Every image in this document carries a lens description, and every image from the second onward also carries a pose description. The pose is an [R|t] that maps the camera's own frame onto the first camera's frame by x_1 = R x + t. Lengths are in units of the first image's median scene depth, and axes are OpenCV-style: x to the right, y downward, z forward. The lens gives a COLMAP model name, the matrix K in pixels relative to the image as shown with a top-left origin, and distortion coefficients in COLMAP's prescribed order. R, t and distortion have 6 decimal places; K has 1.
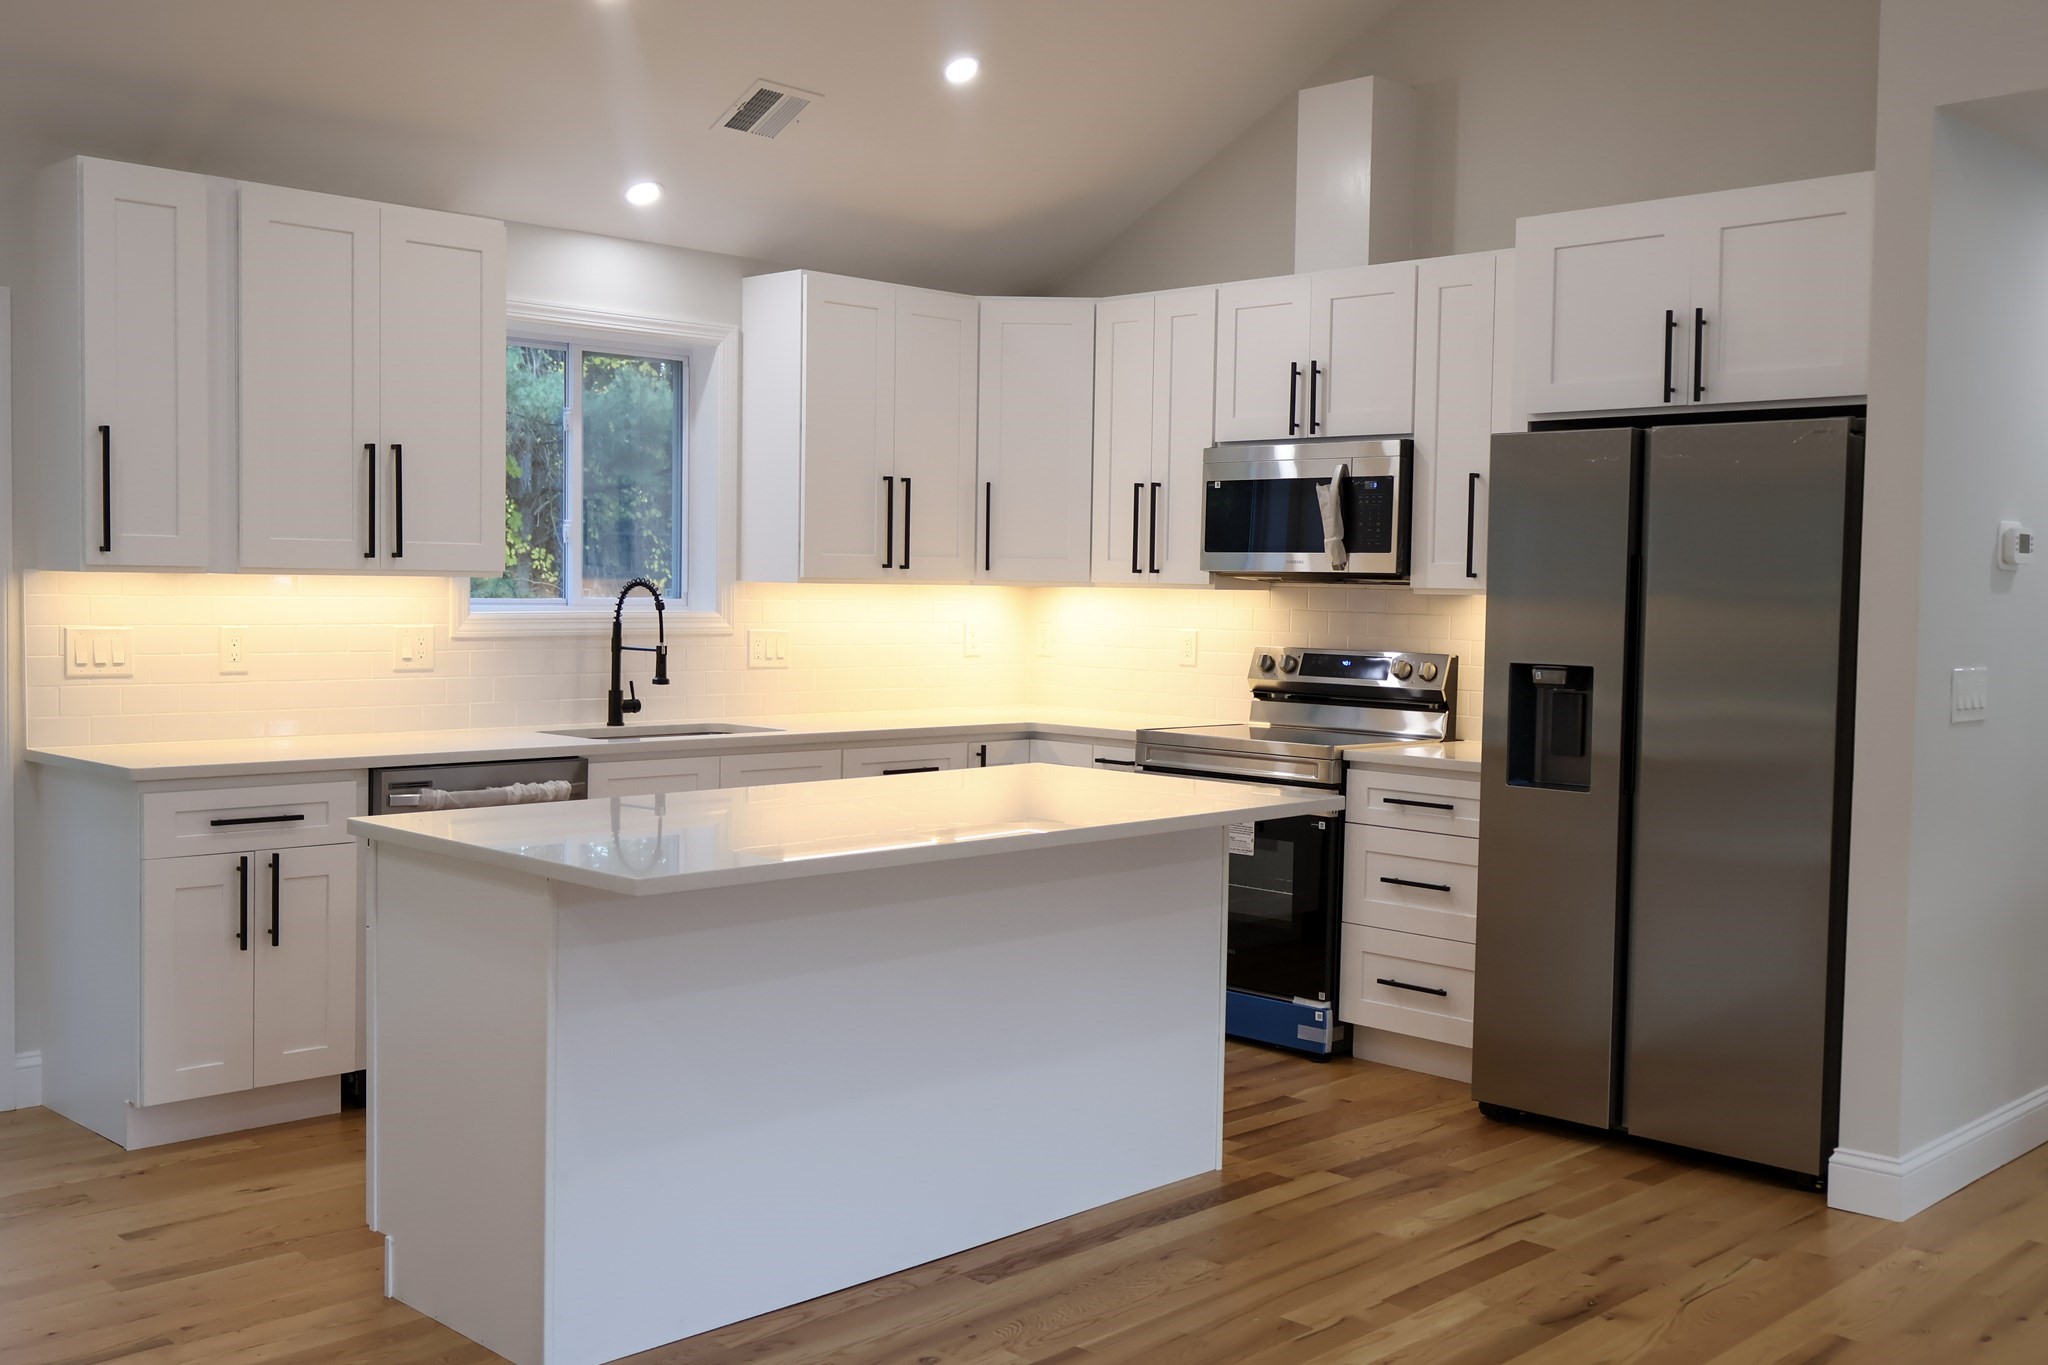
lens RADIAL K [[2009.1, 0, 1023.4], [0, 2009.1, 687.8], [0, 0, 1]] dist [-0.000824, 0.000000]
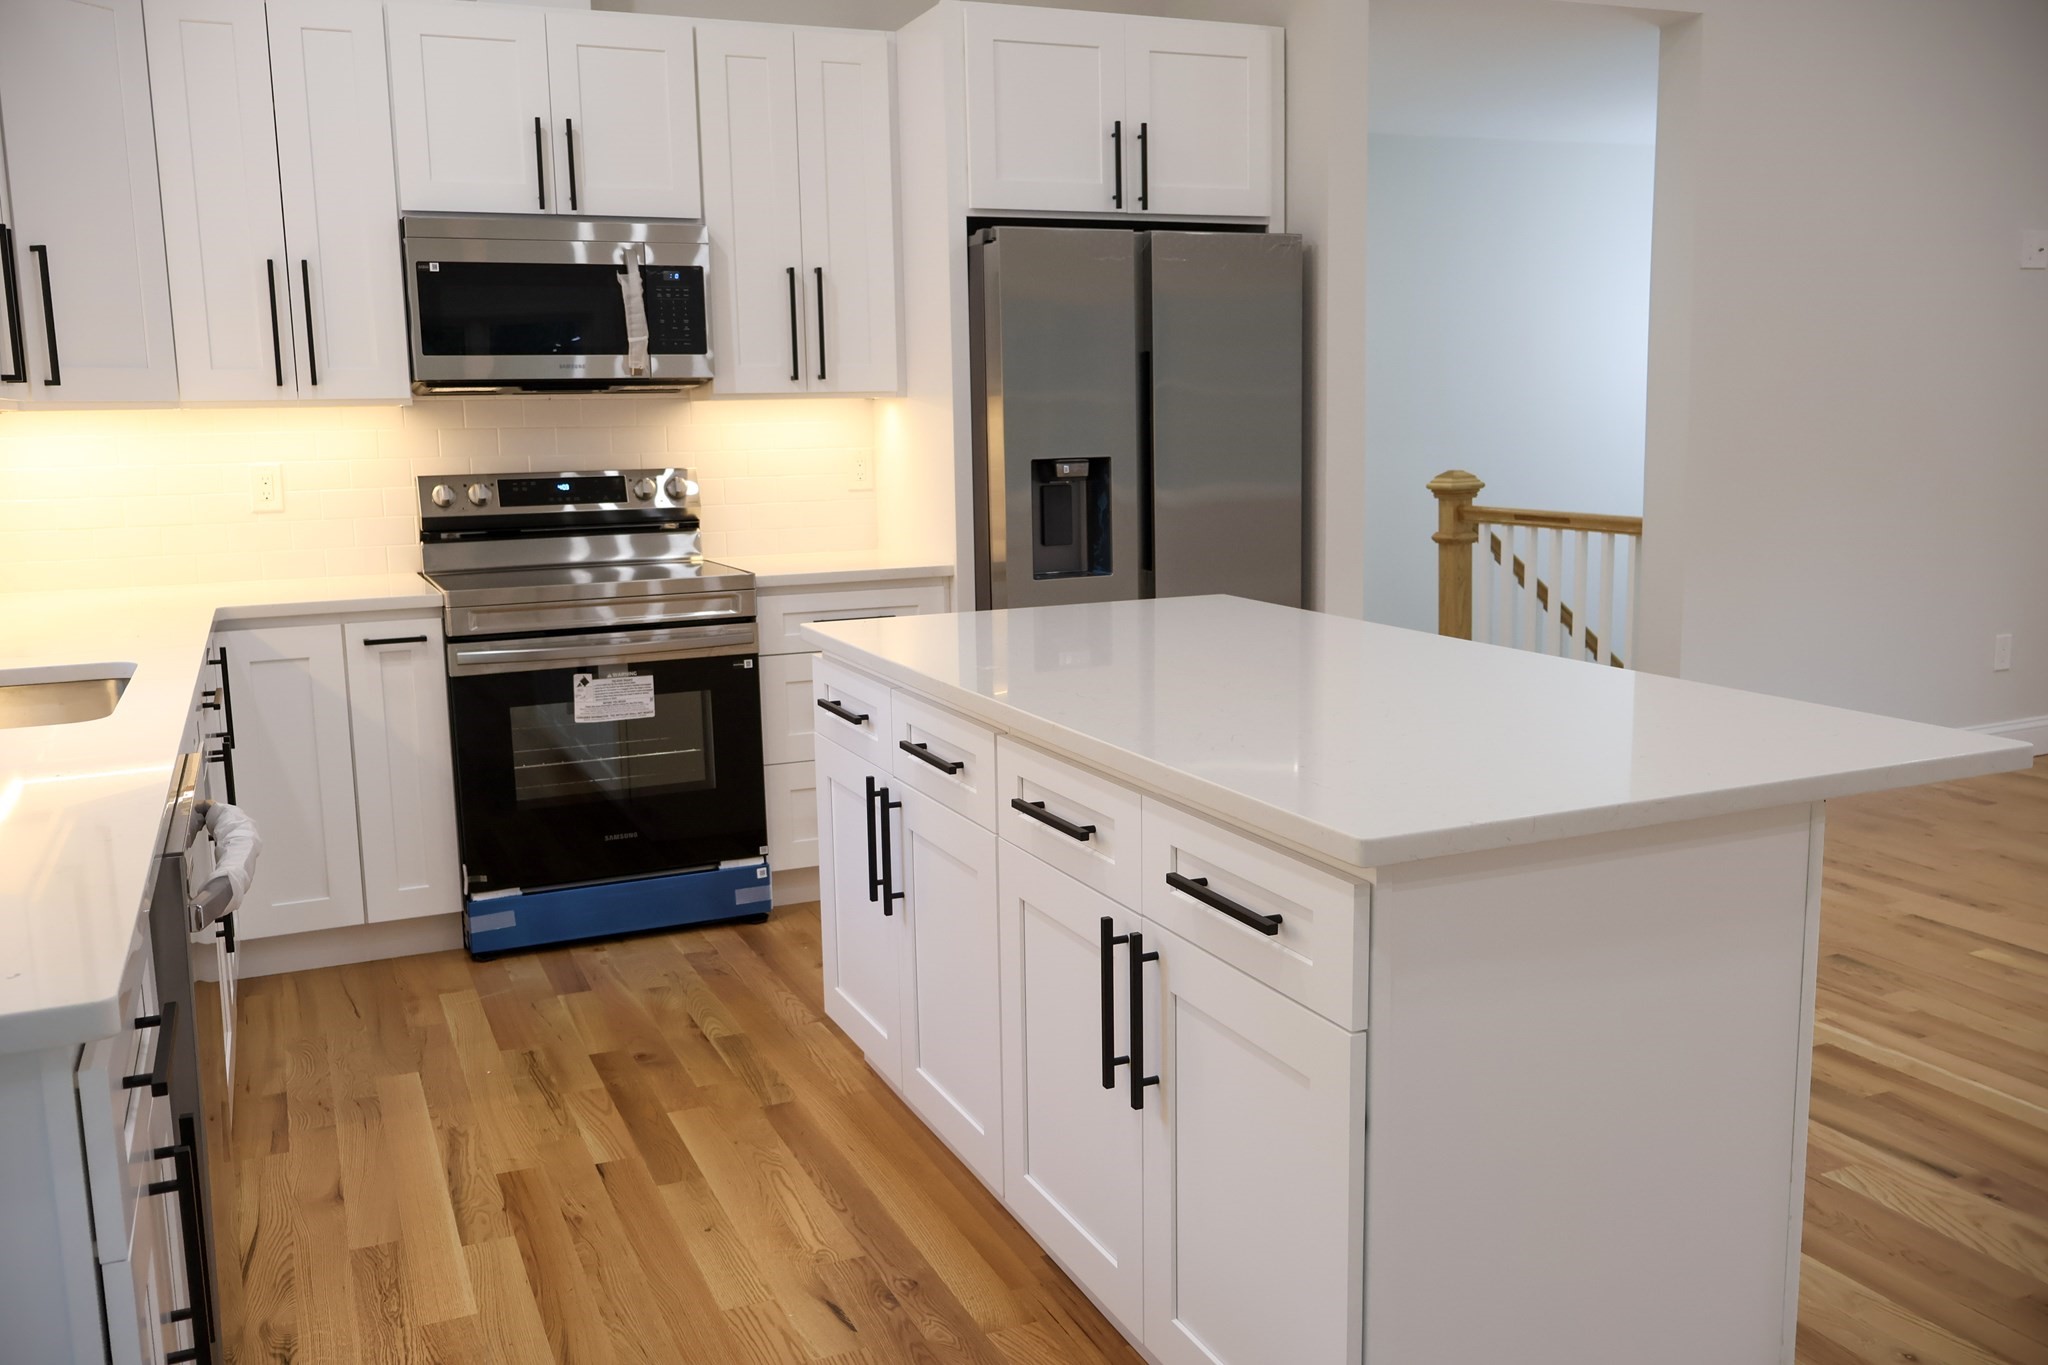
lens RADIAL K [[1706.8, 0, 1025.1], [0, 1706.8, 670.7], [0, 0, 1]] dist [0.007942, 0.004220]
pose [[0.360660, -0.166901, 0.917643, -0.488521], [0.075495, 0.985855, 0.149635, -0.031481], [-0.929637, 0.015310, 0.368159, 0.591686]]
